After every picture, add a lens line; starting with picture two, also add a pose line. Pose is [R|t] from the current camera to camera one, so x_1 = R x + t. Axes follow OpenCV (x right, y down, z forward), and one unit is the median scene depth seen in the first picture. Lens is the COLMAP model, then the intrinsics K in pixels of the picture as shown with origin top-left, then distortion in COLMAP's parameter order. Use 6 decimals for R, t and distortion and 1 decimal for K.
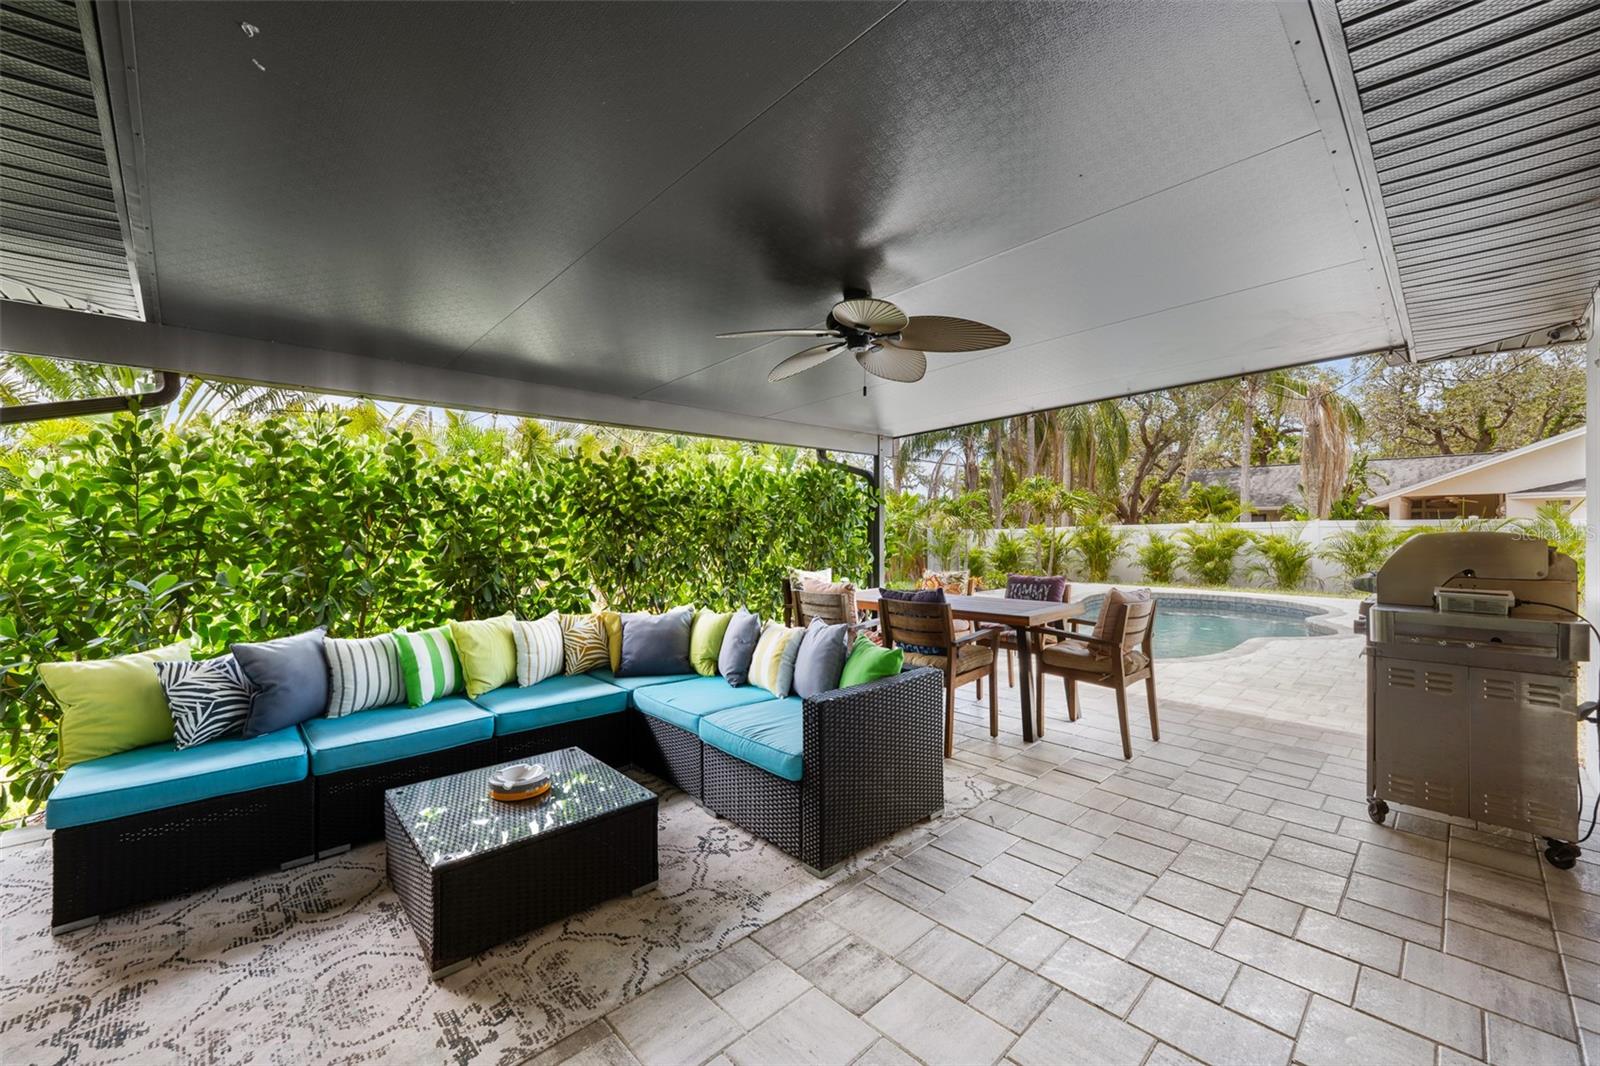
lens RADIAL K [[630.4, 0, 796.9], [0, 630.4, 523.9], [0, 0, 1]] dist [0.000083, 0.000105]
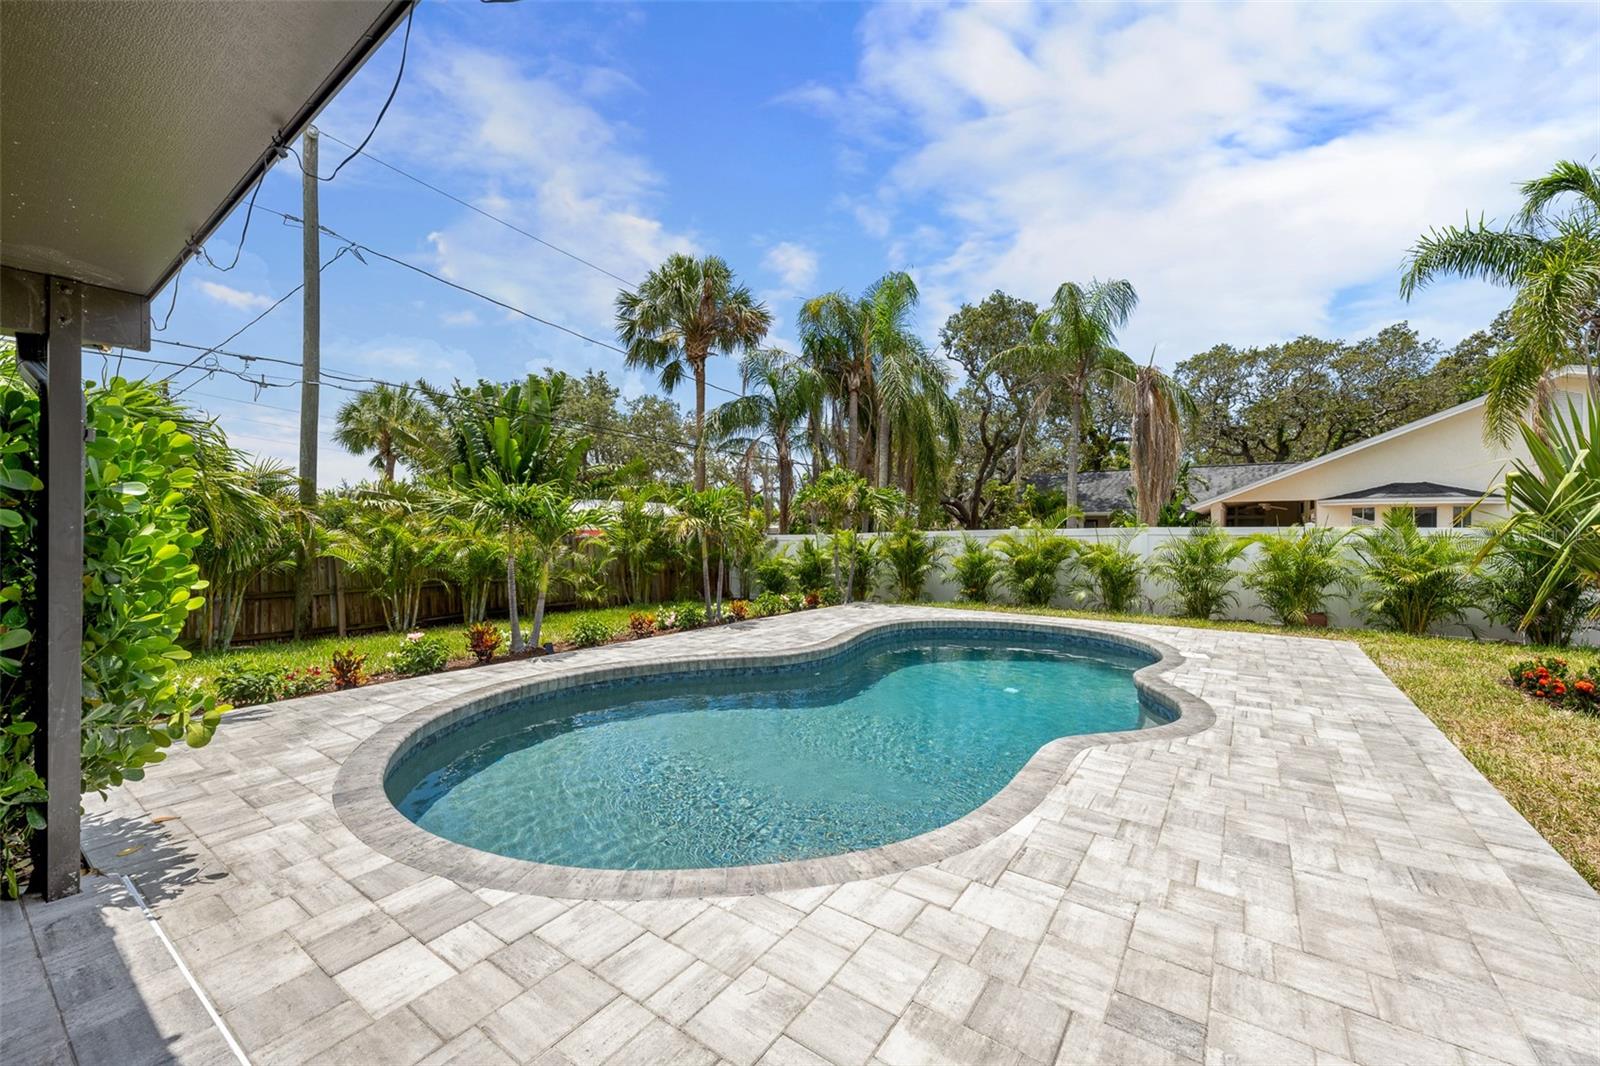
lens RADIAL K [[630.4, 0, 796.9], [0, 630.4, 523.9], [0, 0, 1]] dist [0.000083, 0.000105]
pose [[0.982063, 0.007860, 0.188387, 0.139727], [-0.007116, 0.999964, -0.004628, -0.001885], [-0.188417, 0.003204, 0.982084, 0.174879]]
